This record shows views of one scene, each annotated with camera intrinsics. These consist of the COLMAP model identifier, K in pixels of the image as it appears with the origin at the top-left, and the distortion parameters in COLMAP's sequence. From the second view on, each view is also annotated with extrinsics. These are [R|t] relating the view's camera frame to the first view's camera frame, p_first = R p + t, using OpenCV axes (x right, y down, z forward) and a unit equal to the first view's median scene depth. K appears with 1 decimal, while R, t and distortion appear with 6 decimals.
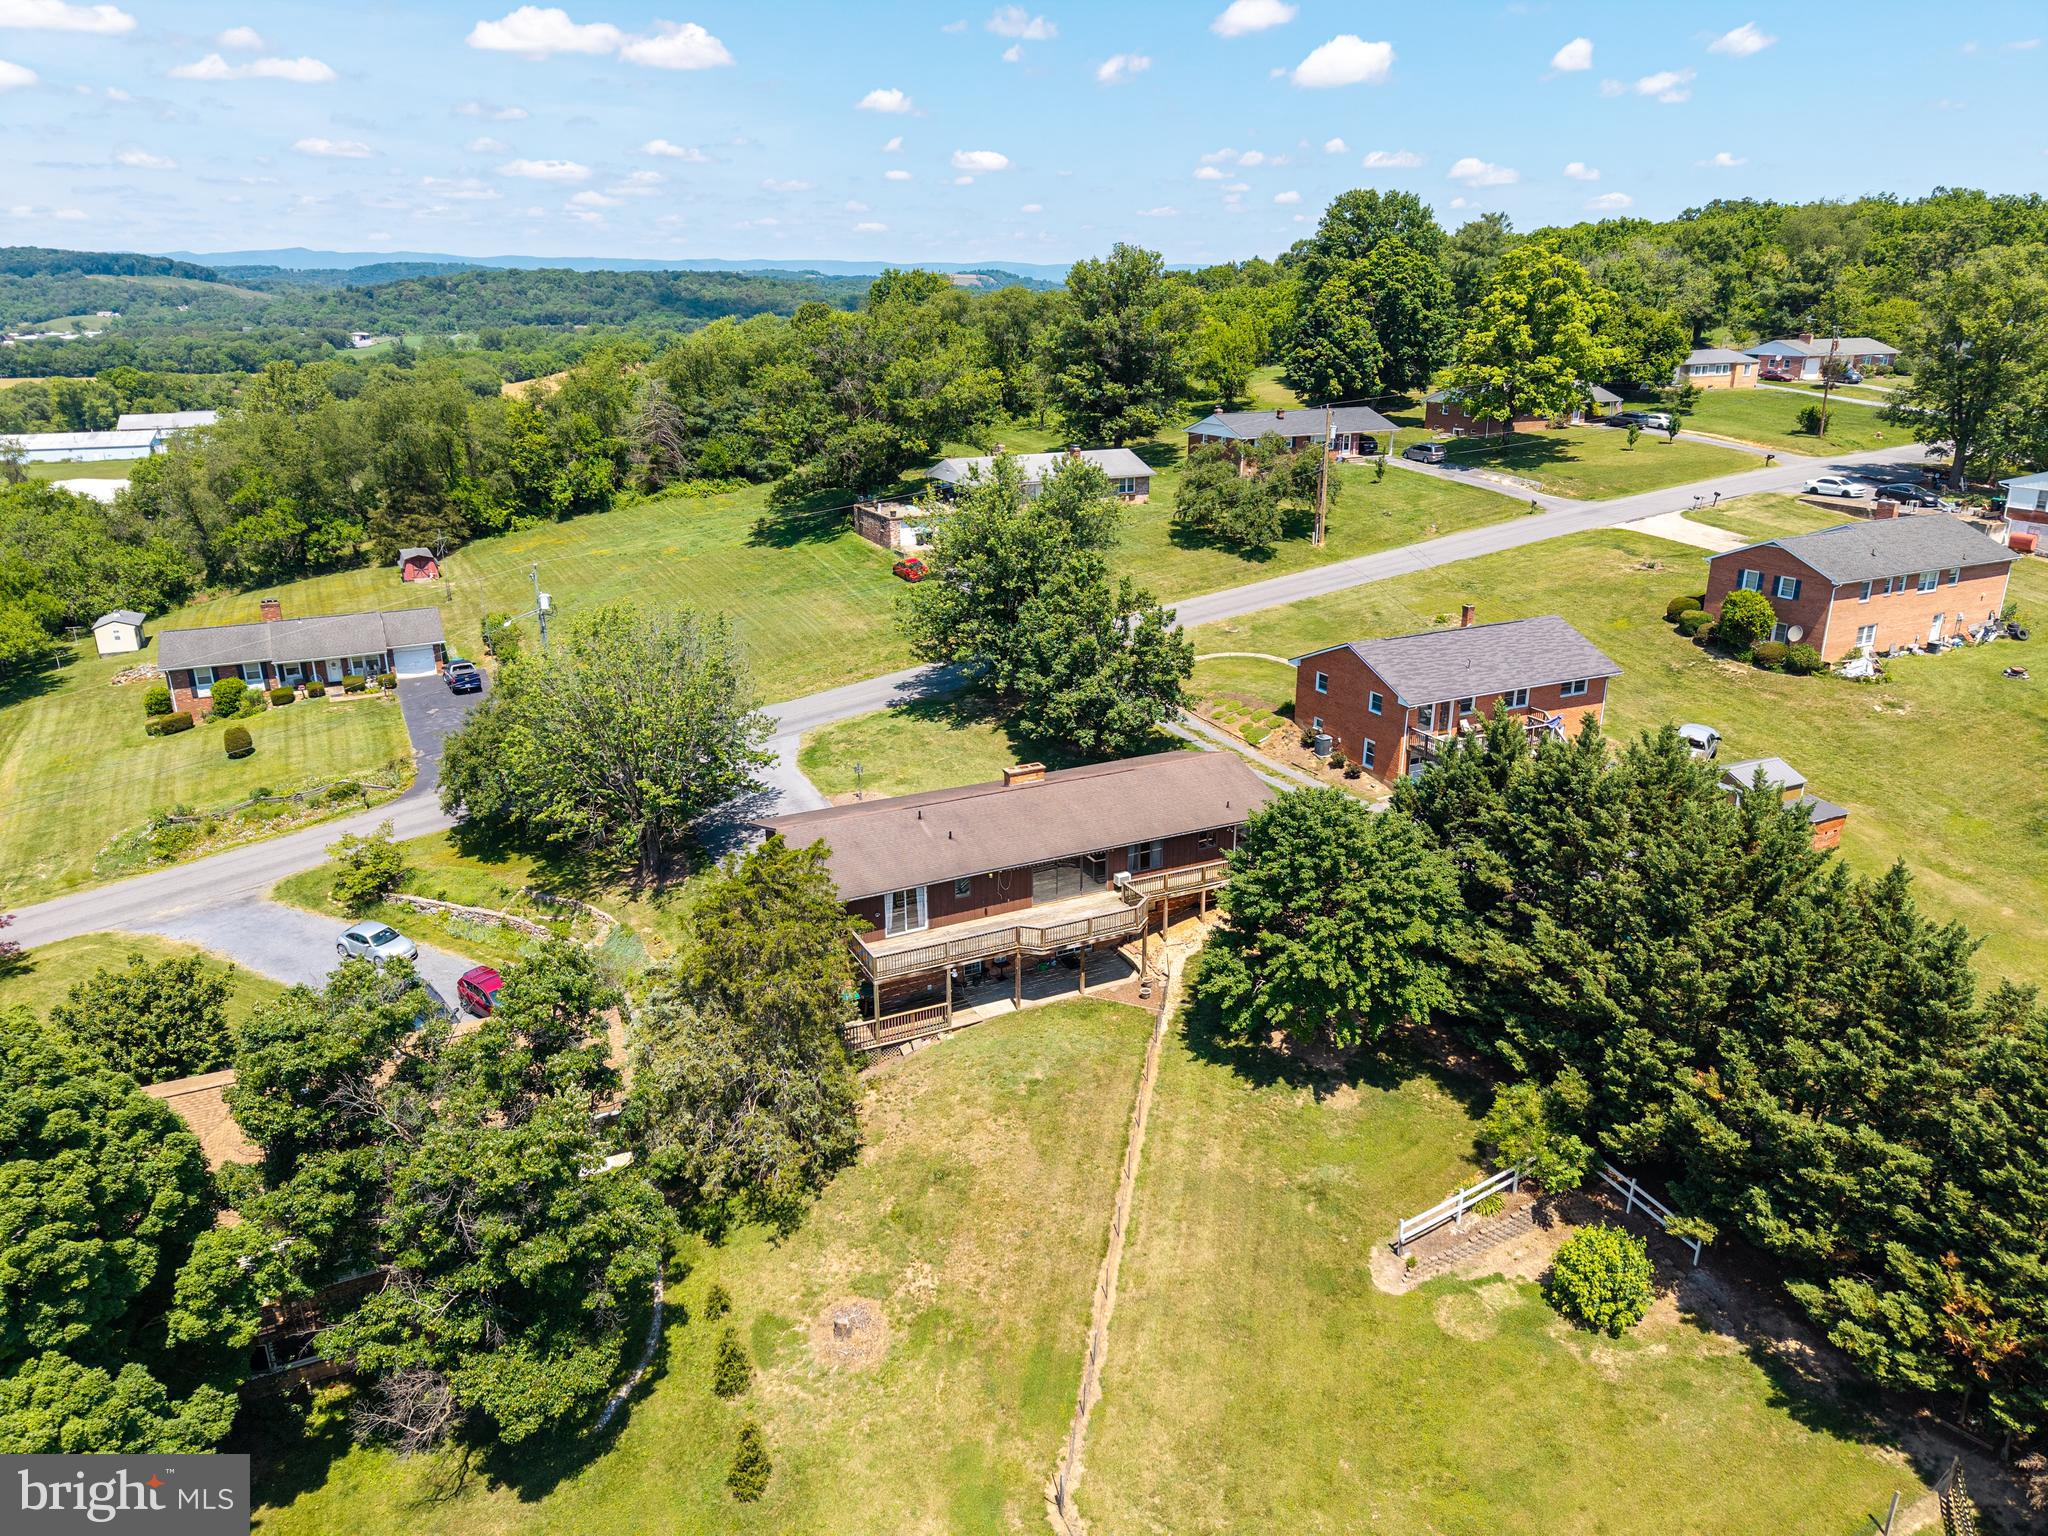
lens RADIAL K [[1364.9, 0, 1031.9], [0, 1364.9, 776.7], [0, 0, 1]] dist [0.024435, -0.026082]
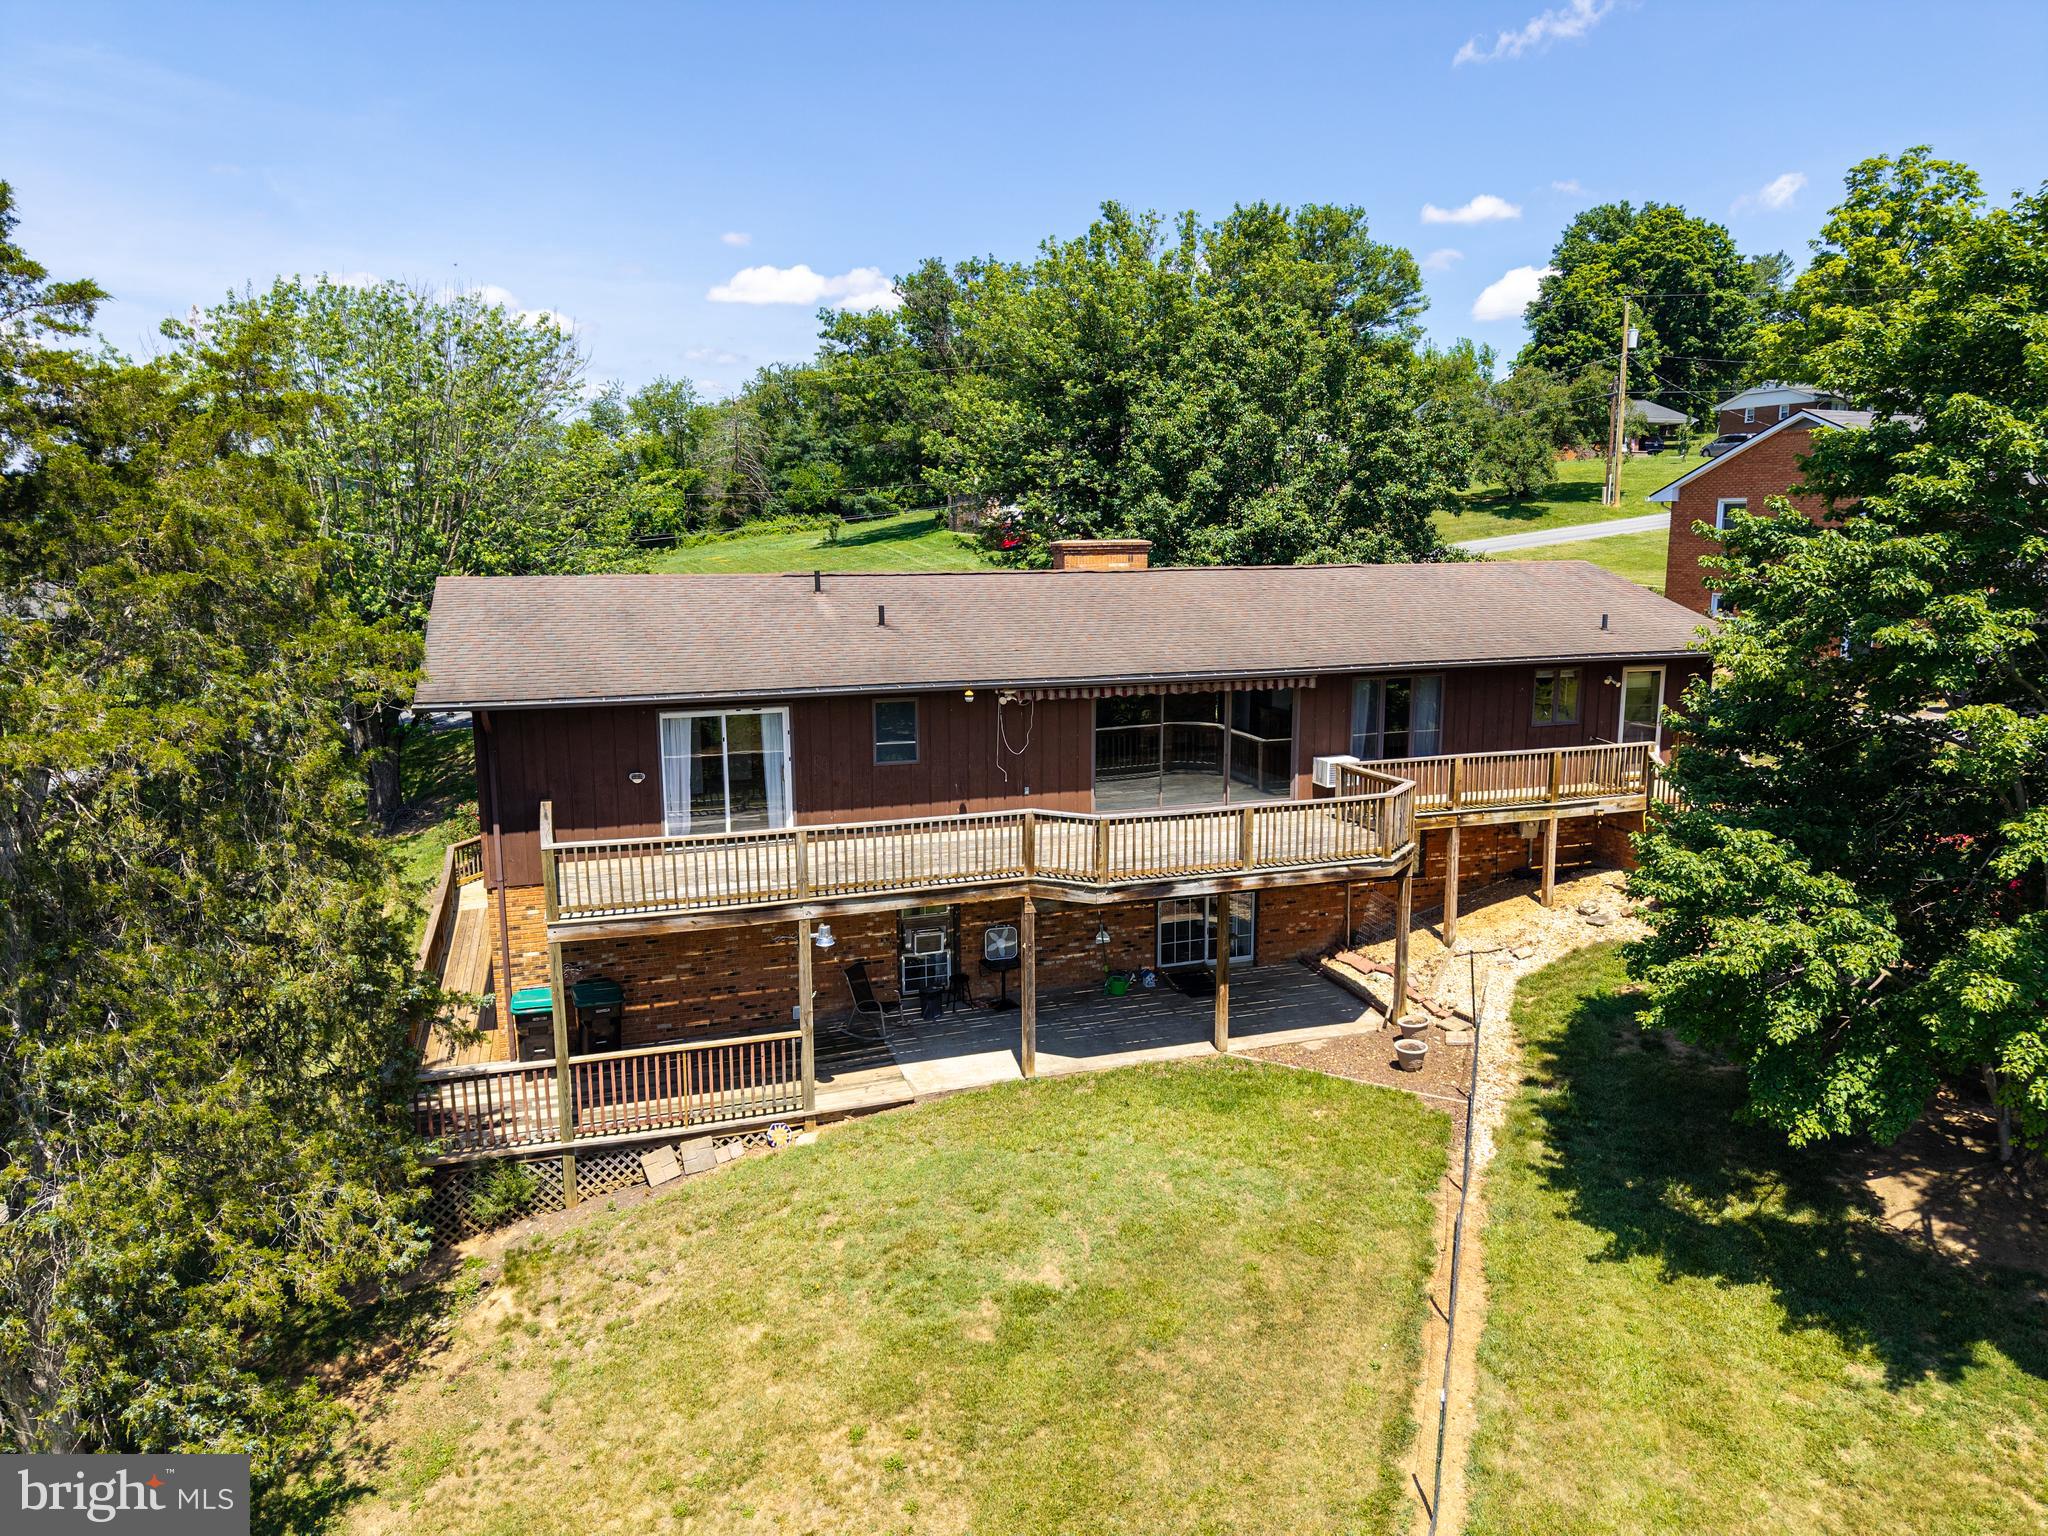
lens RADIAL K [[1370.7, 0, 1030.7], [0, 1370.7, 763.0], [0, 0, 1]] dist [0.029714, -0.051709]
pose [[0.991586, 0.022952, -0.127395, 0.024489], [-0.043278, 0.986304, -0.159160, 0.112382], [0.121998, 0.163334, 0.978999, 0.495337]]
